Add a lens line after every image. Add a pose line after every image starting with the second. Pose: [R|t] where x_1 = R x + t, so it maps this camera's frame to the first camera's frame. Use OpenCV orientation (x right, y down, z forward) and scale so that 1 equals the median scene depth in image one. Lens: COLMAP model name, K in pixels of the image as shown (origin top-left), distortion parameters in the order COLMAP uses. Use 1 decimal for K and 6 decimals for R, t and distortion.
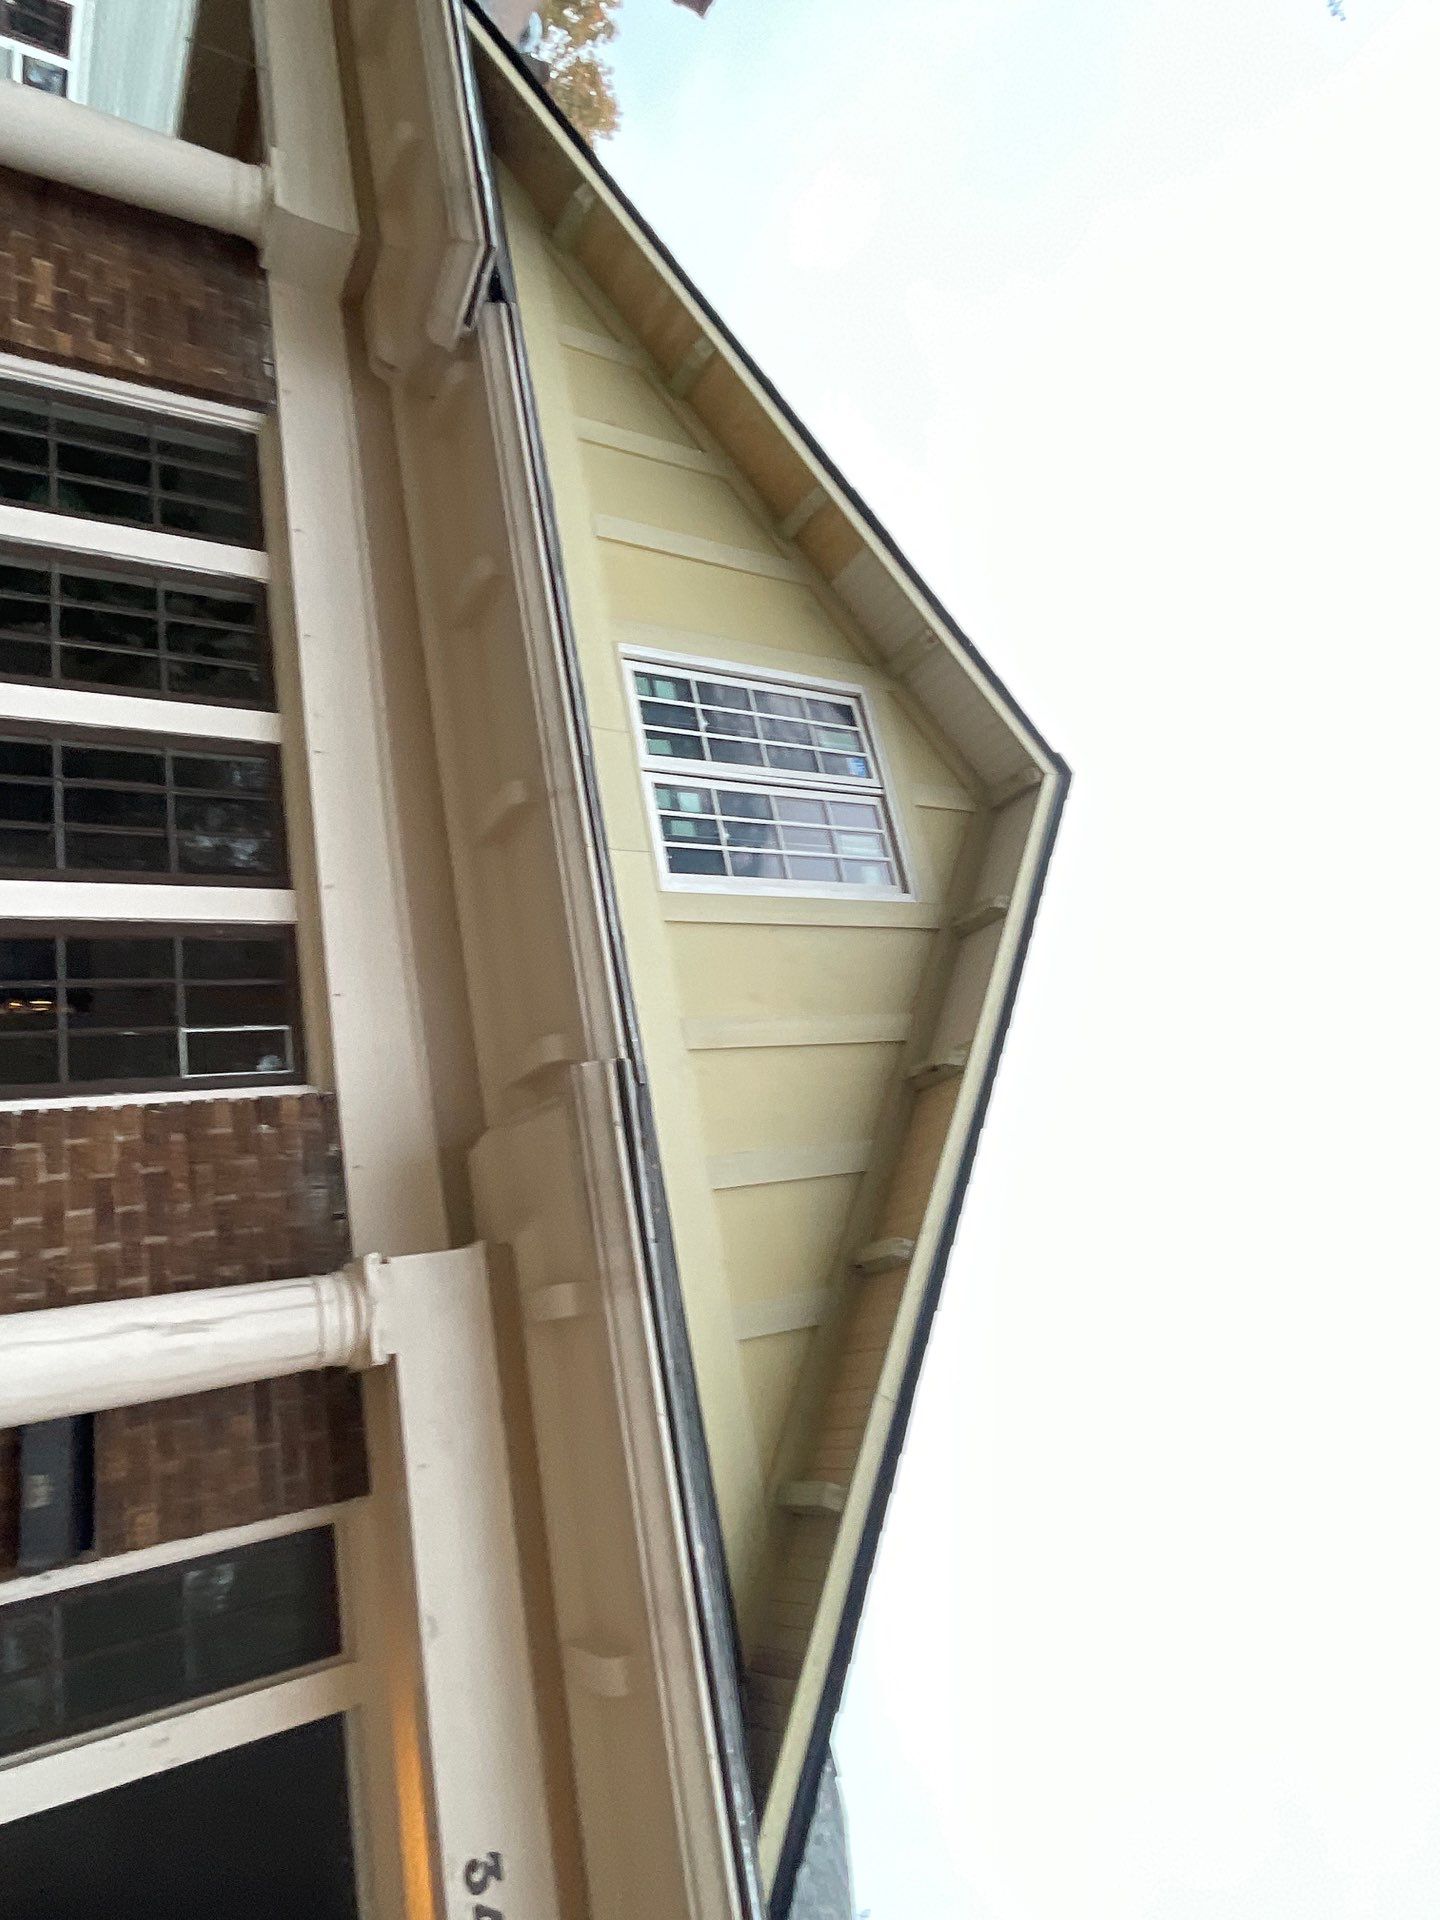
lens RADIAL K [[1172.3, 0, 715.8], [0, 1172.3, 952.7], [0, 0, 1]] dist [-0.003451, -0.006408]
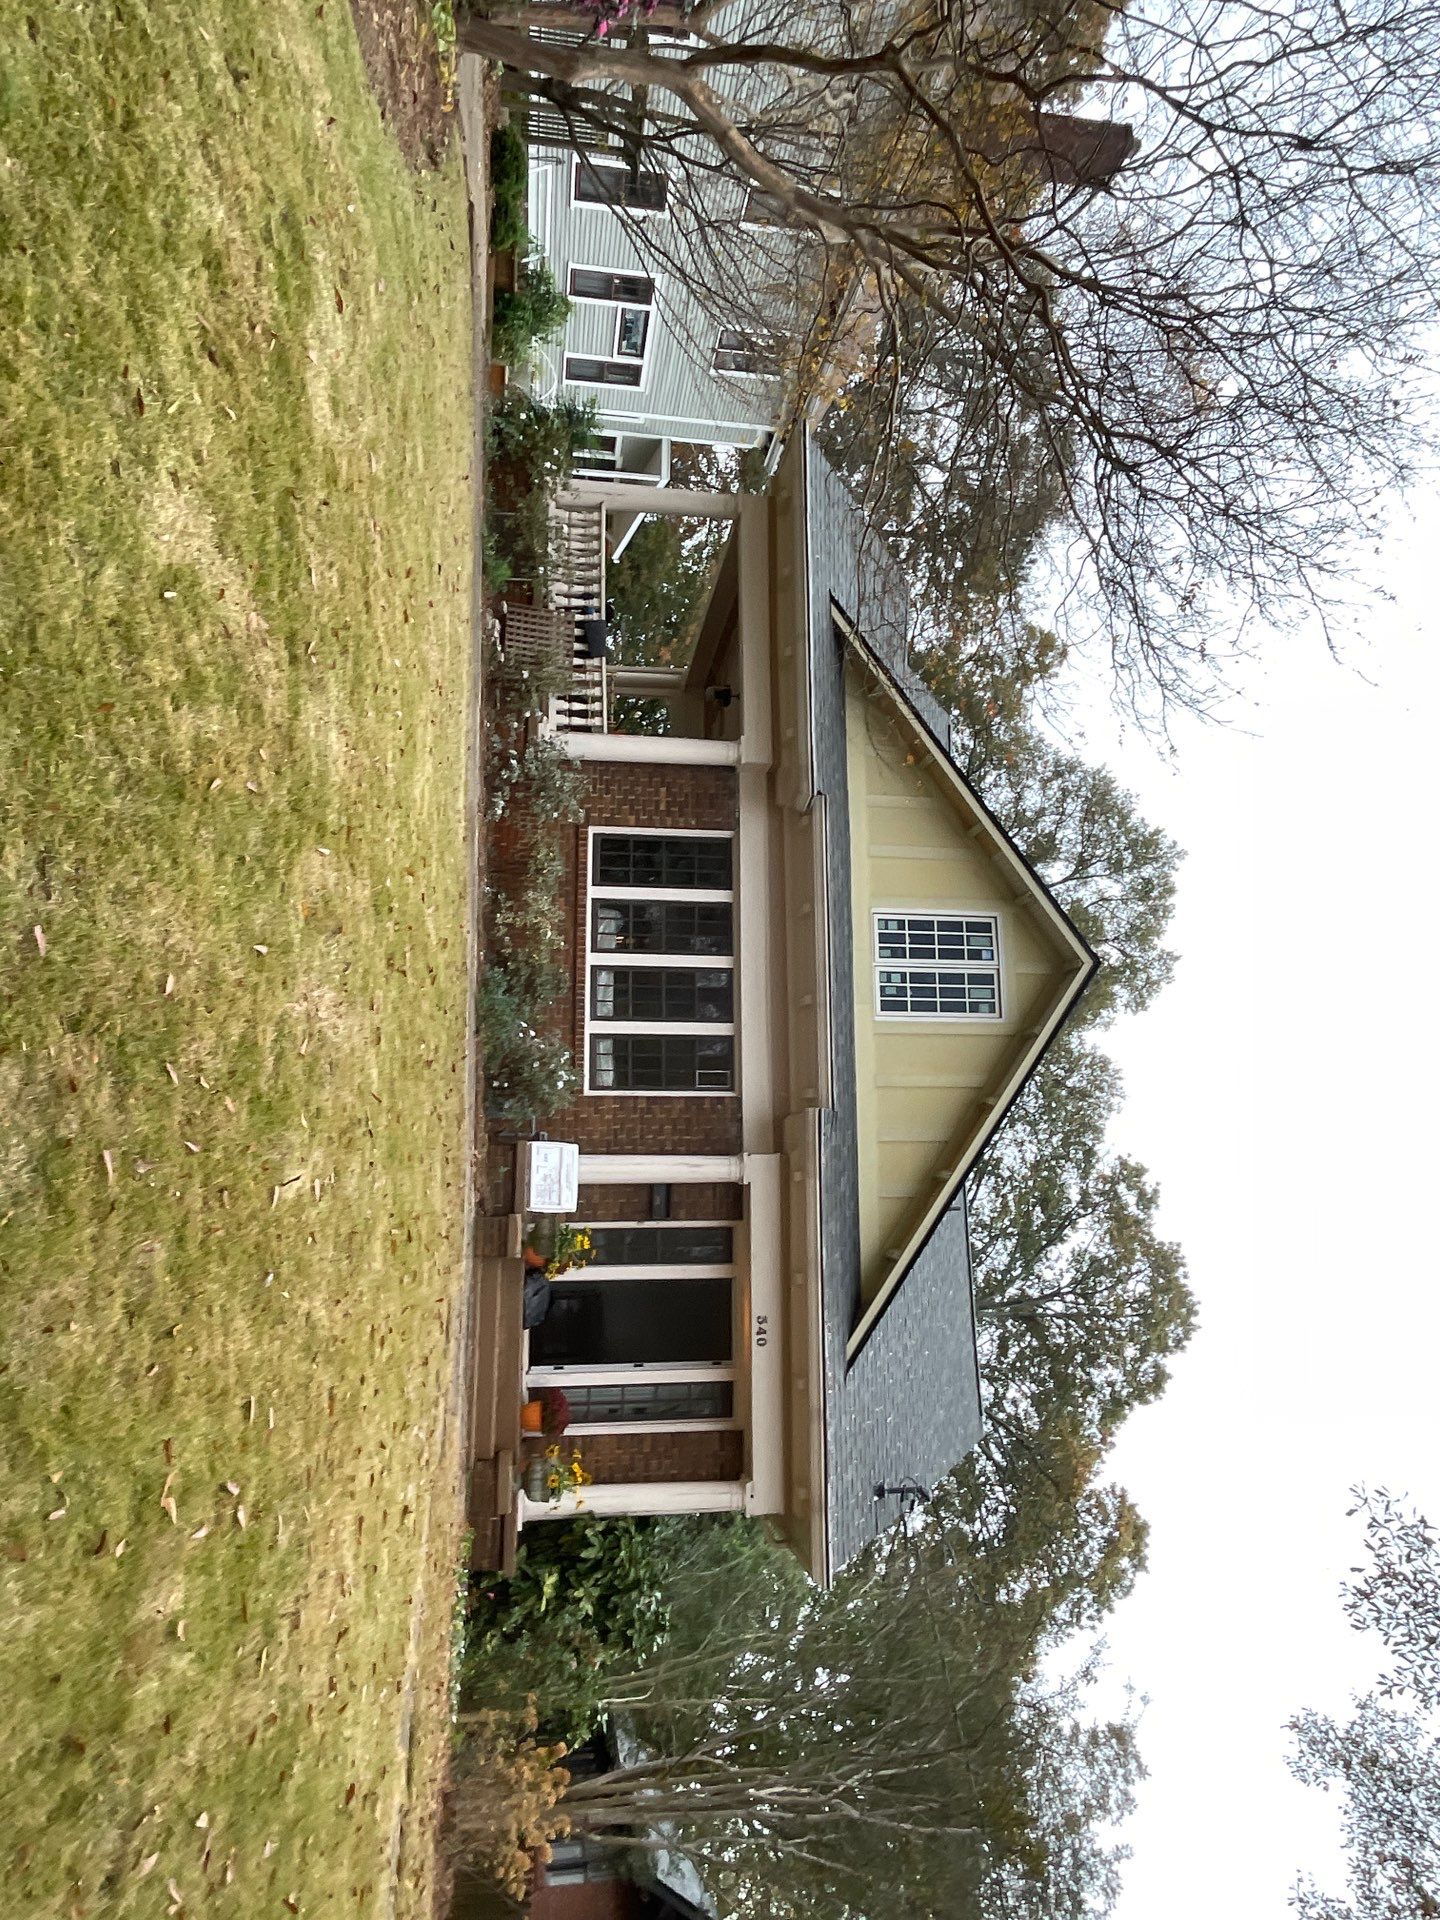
lens RADIAL K [[1172.3, 0, 689.9], [0, 1172.3, 988.5], [0, 0, 1]] dist [-0.003451, -0.006408]
pose [[0.907824, 0.116769, -0.402765, 0.685138], [-0.039983, 0.980176, 0.194050, -0.677932], [0.417440, -0.160060, 0.894497, -1.595802]]
